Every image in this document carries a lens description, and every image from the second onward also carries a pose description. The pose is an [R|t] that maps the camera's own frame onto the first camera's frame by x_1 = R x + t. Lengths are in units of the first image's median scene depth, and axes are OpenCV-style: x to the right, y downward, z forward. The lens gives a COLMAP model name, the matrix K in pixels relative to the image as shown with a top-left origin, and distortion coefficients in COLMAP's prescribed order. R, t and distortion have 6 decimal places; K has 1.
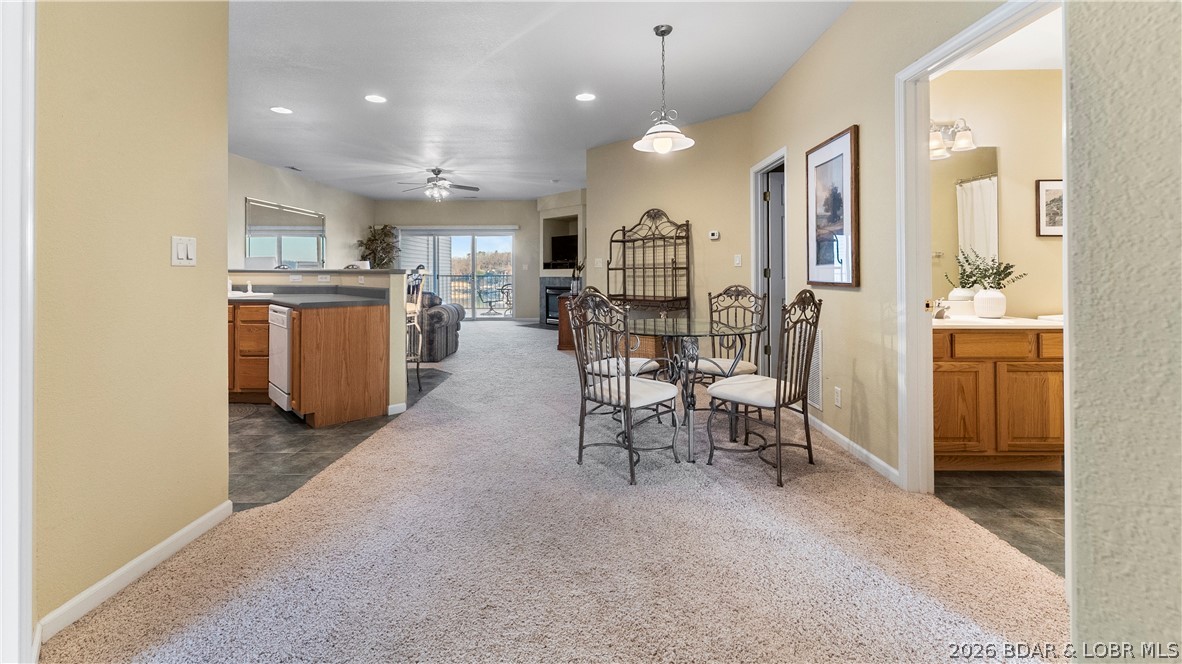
lens RADIAL K [[492.3, 0, 587.3], [0, 492.3, 268.7], [0, 0, 1]] dist [0.002122, 0.000058]
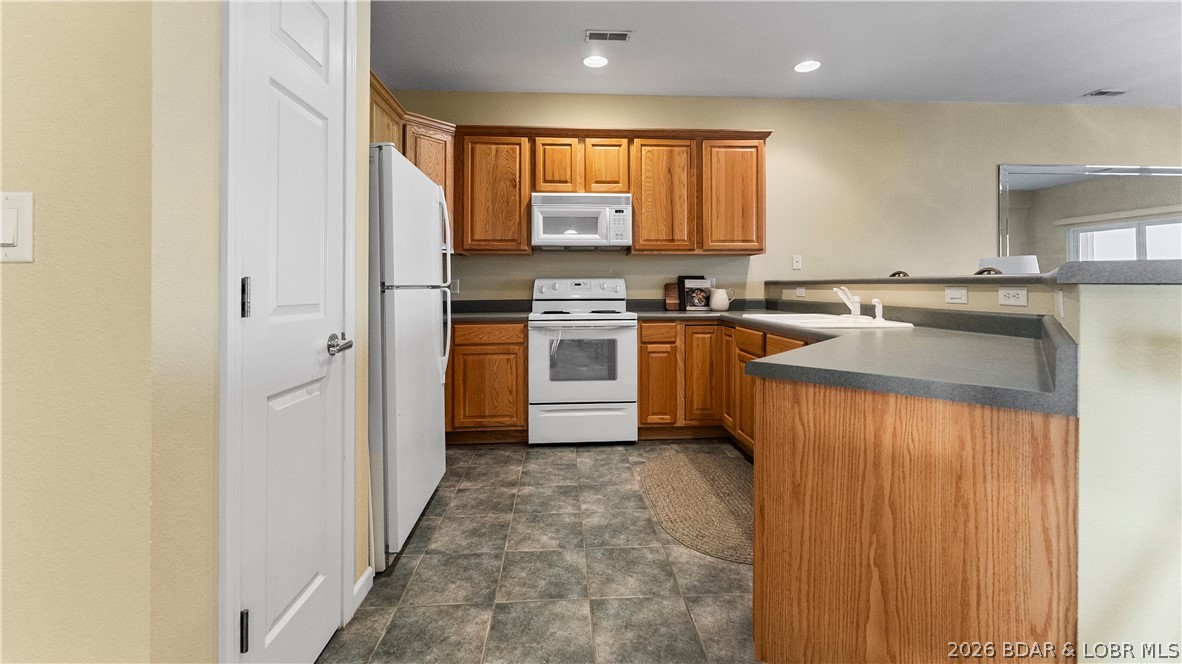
lens RADIAL K [[490.1, 0, 589.7], [0, 490.1, 286.0], [0, 0, 1]] dist [0.000134, -0.000051]
pose [[0.075157, -0.002234, -0.997169, -0.168779], [0.008151, 0.999965, -0.001626, 0.009161], [0.997138, -0.008005, 0.075172, 0.661612]]
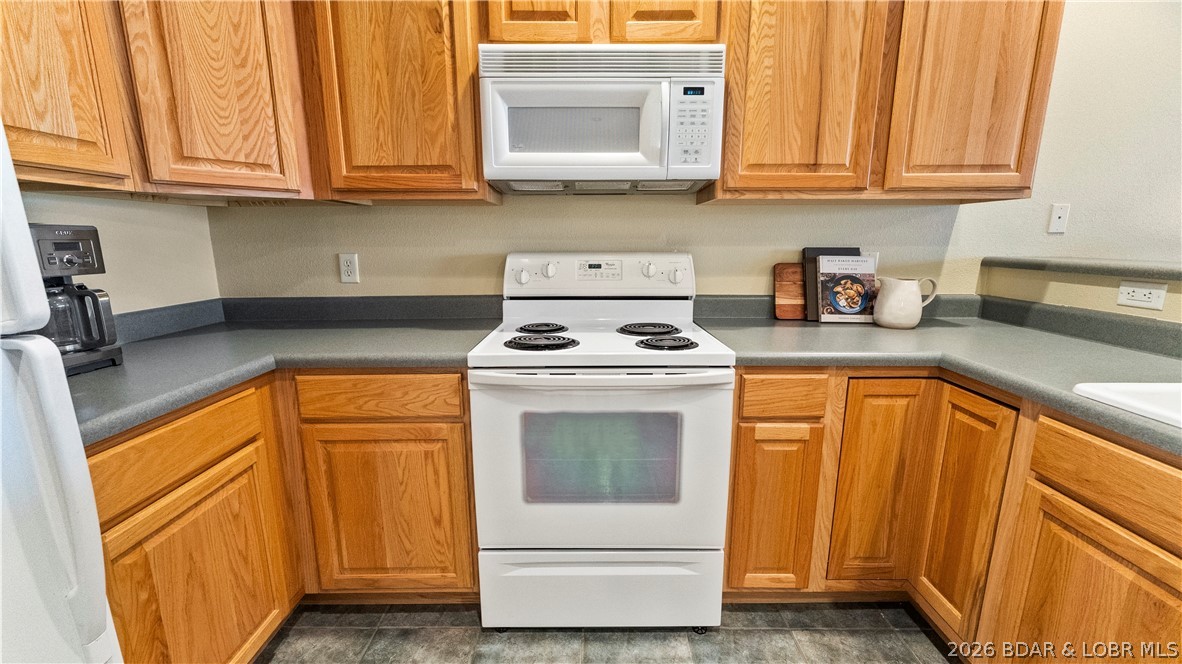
lens RADIAL K [[471.3, 0, 594.1], [0, 471.3, 334.2], [0, 0, 1]] dist [-0.000681, -0.000149]
pose [[0.021603, 0.202101, -0.979126, -0.638032], [0.006517, 0.979306, 0.202282, -0.020015], [0.999745, -0.010750, 0.019839, 0.697766]]
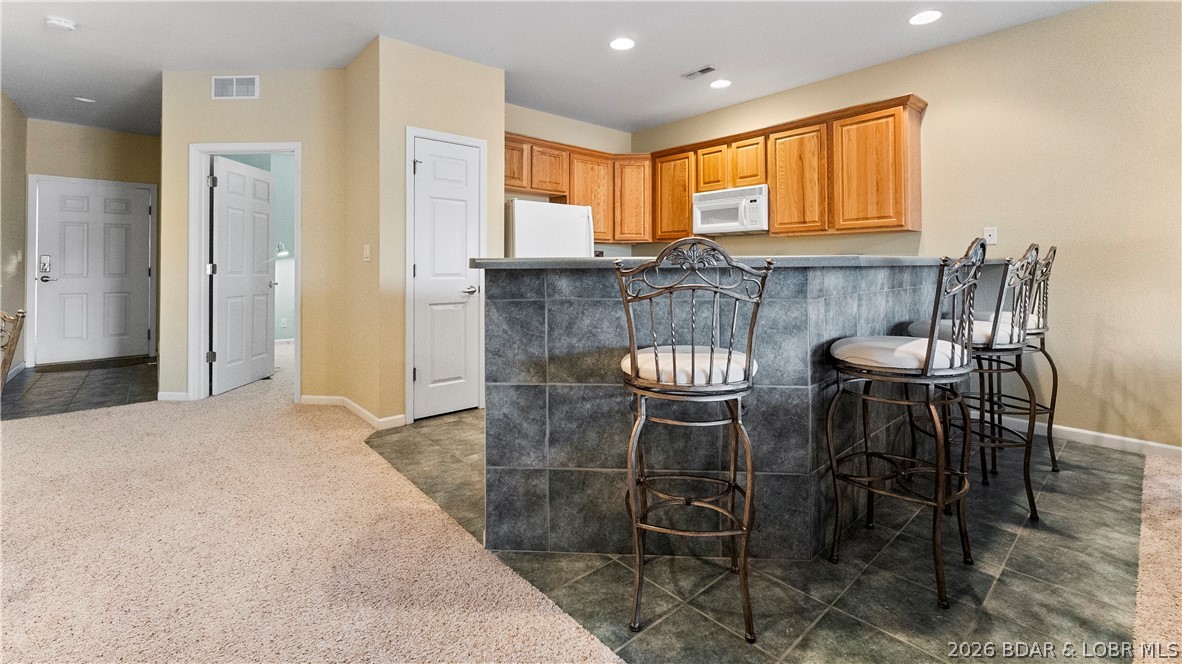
lens RADIAL K [[499.9, 0, 581.4], [0, 499.9, 258.1], [0, 0, 1]] dist [0.000494, 0.000129]
pose [[-0.750499, -0.006912, -0.660836, -0.090171], [0.006273, 0.999826, -0.017582, 0.009264], [0.660842, -0.017341, -0.750325, 1.281647]]
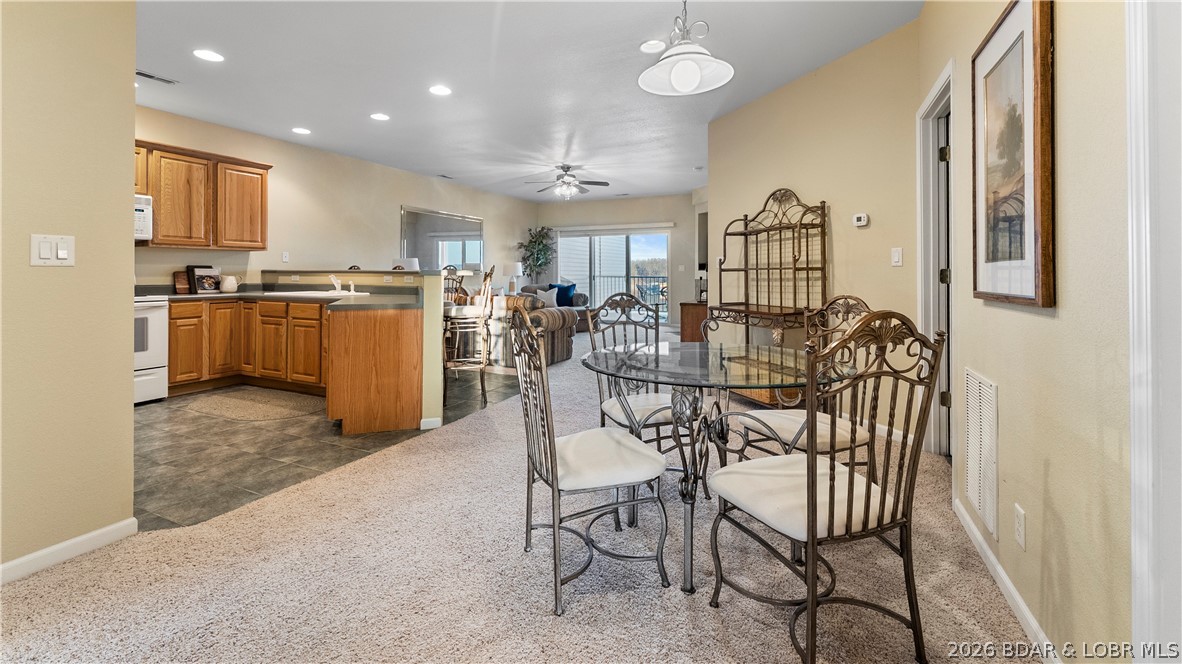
lens RADIAL K [[492.3, 0, 587.3], [0, 492.3, 268.7], [0, 0, 1]] dist [0.002122, 0.000058]
pose [[0.910070, -0.001178, -0.414454, 0.222297], [0.000030, 0.999996, -0.002776, 0.001029], [0.414455, 0.002514, 0.910066, 0.255484]]
